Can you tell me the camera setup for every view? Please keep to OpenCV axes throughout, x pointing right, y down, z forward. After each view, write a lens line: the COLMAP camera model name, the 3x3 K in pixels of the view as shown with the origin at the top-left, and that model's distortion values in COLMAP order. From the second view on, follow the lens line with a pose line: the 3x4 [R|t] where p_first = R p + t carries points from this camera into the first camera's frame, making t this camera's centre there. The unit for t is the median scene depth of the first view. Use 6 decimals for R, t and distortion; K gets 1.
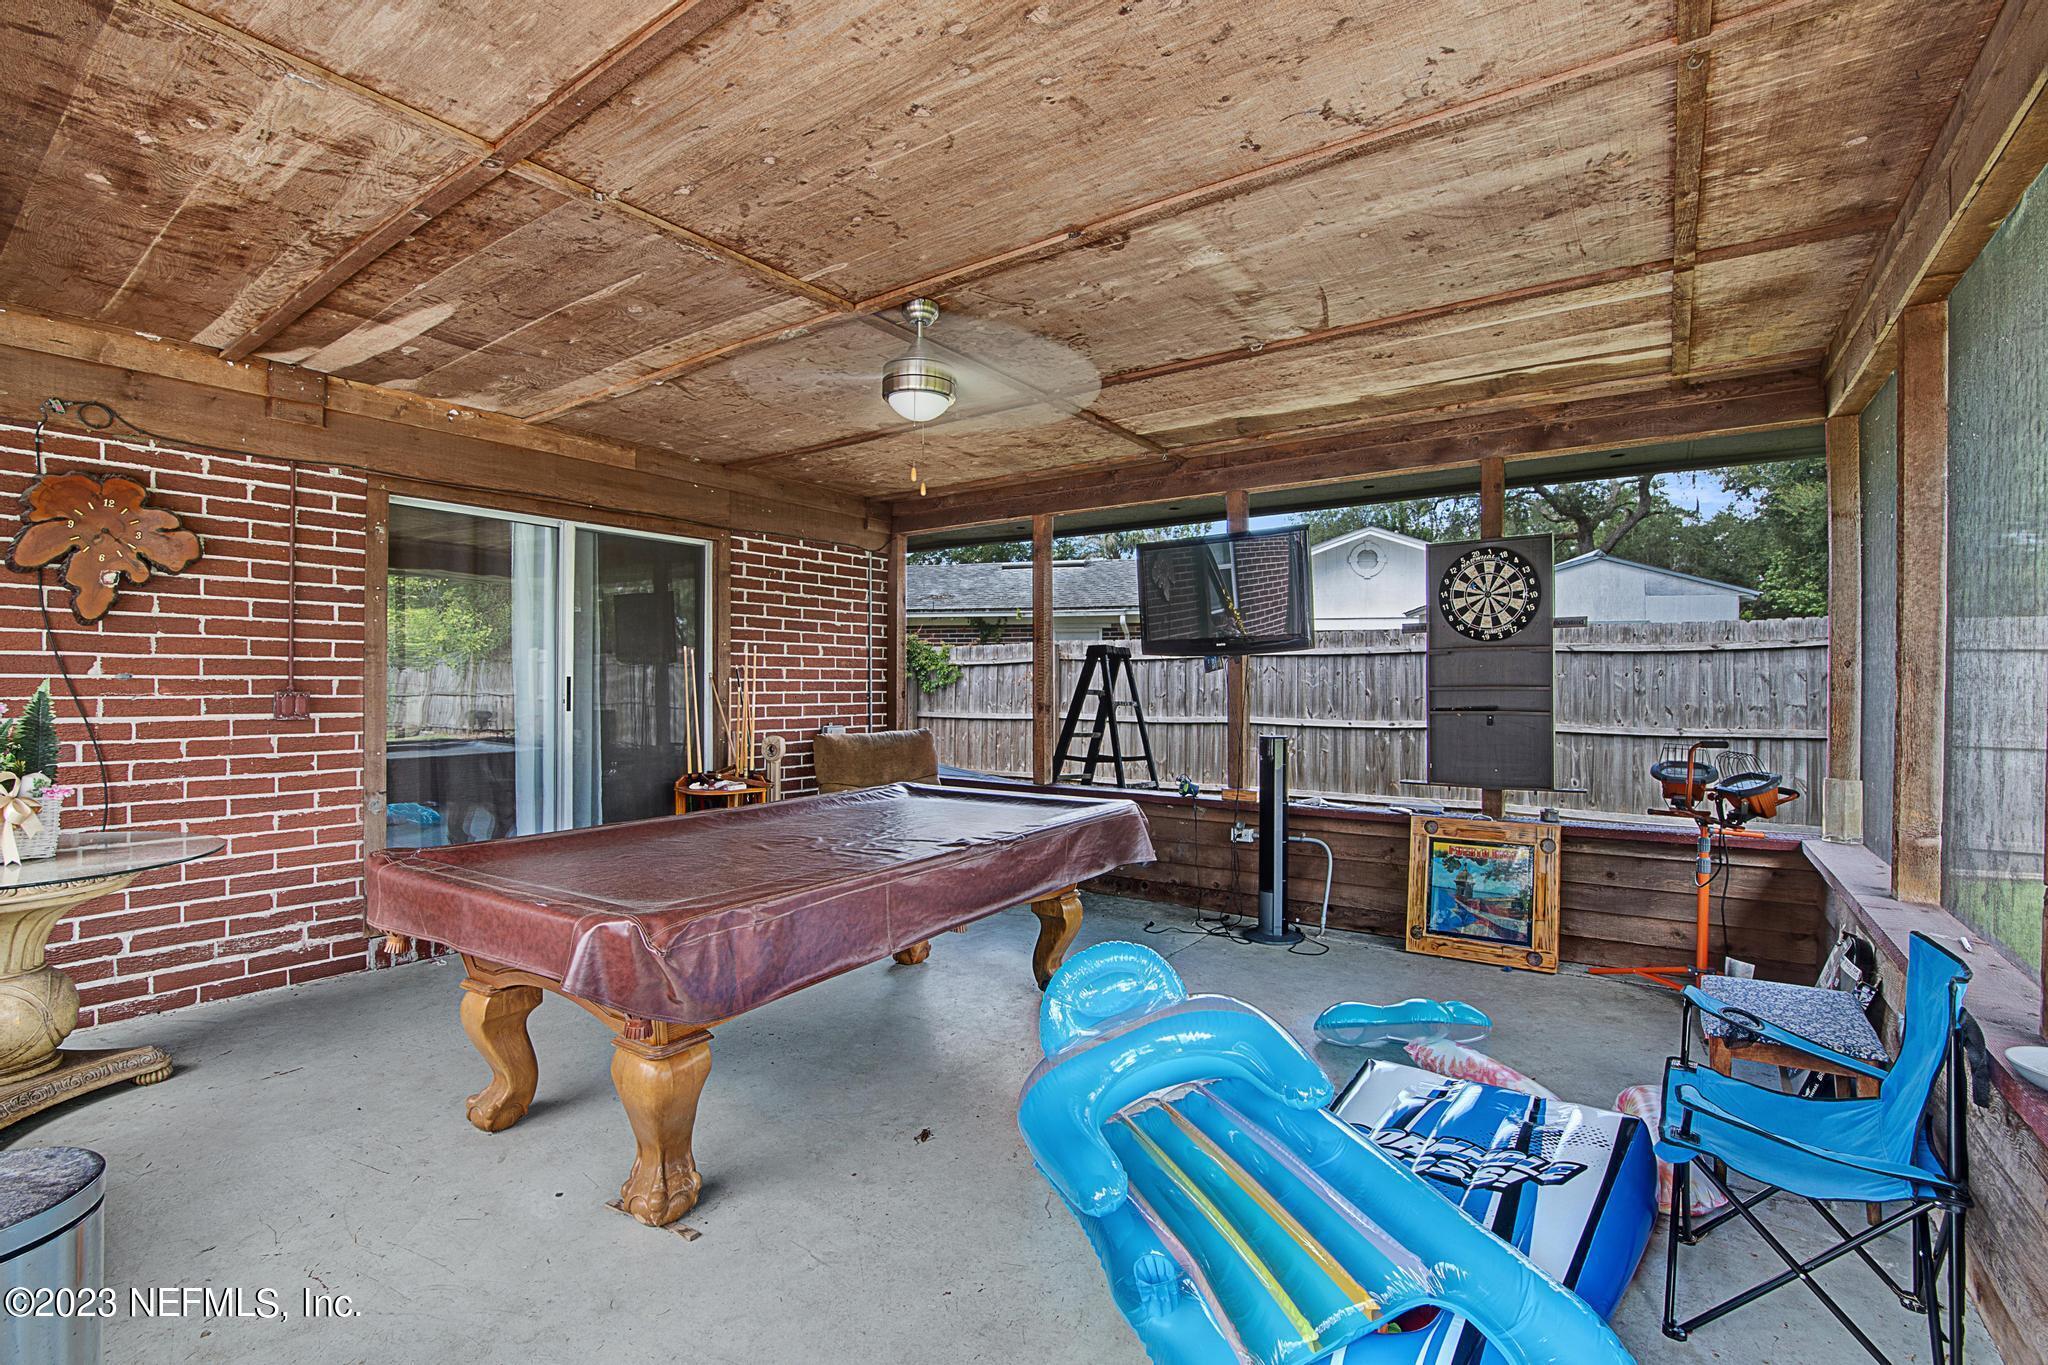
lens RADIAL K [[928.2, 0, 1026.3], [0, 928.2, 657.2], [0, 0, 1]] dist [-0.017152, 0.000755]
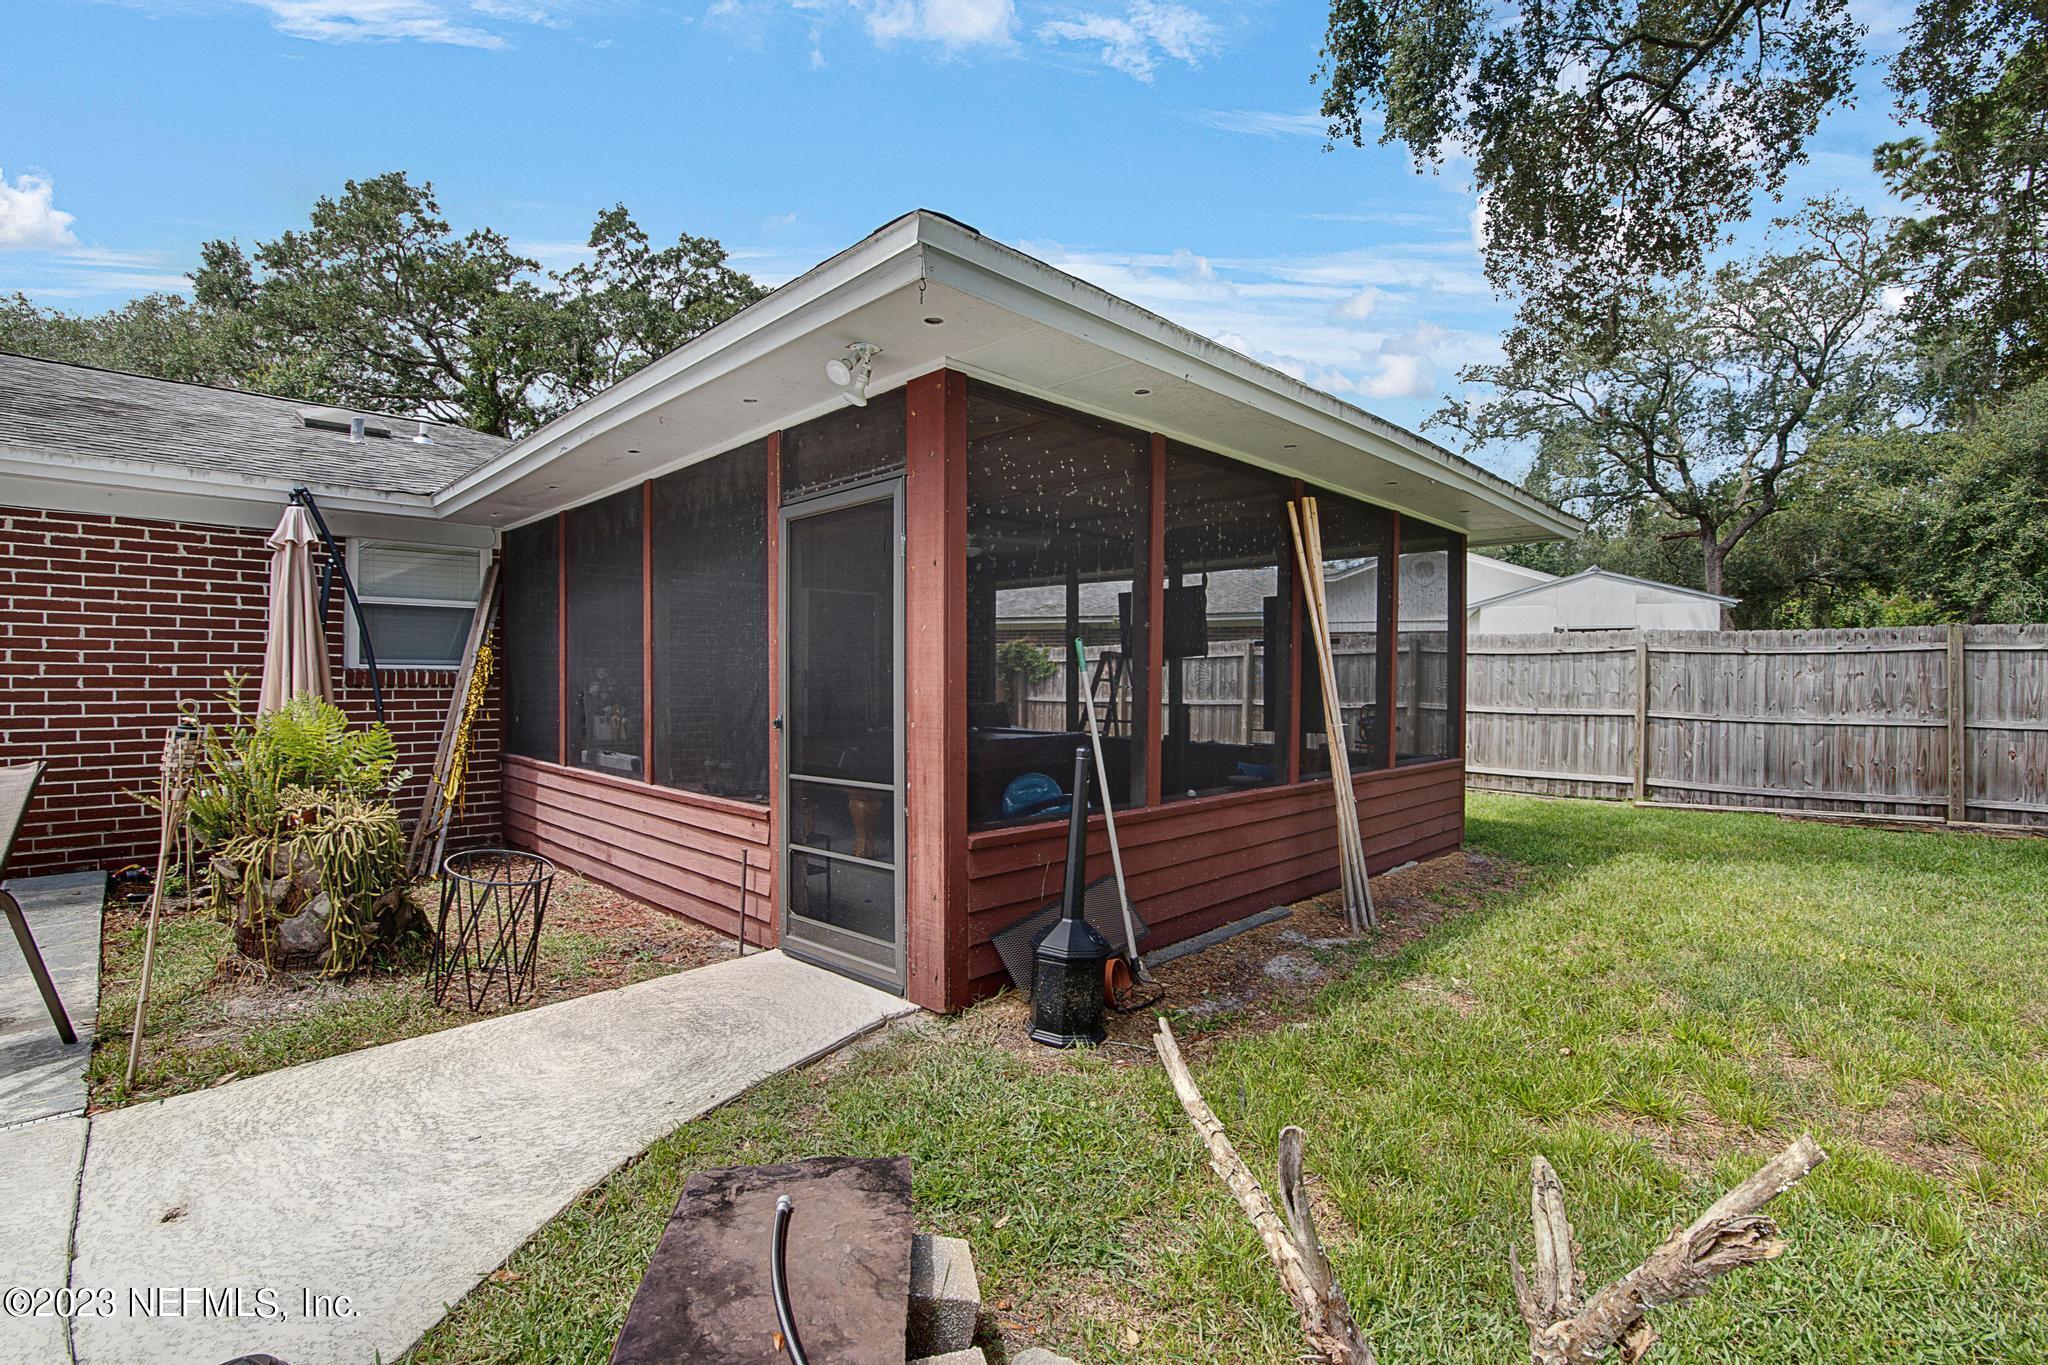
lens RADIAL K [[928.2, 0, 1026.3], [0, 928.2, 657.2], [0, 0, 1]] dist [-0.017152, 0.000755]
pose [[0.986456, 0.000553, -0.164026, 0.164150], [0.000337, 0.999985, 0.005400, -0.008879], [0.164027, -0.005382, 0.986441, -0.507524]]
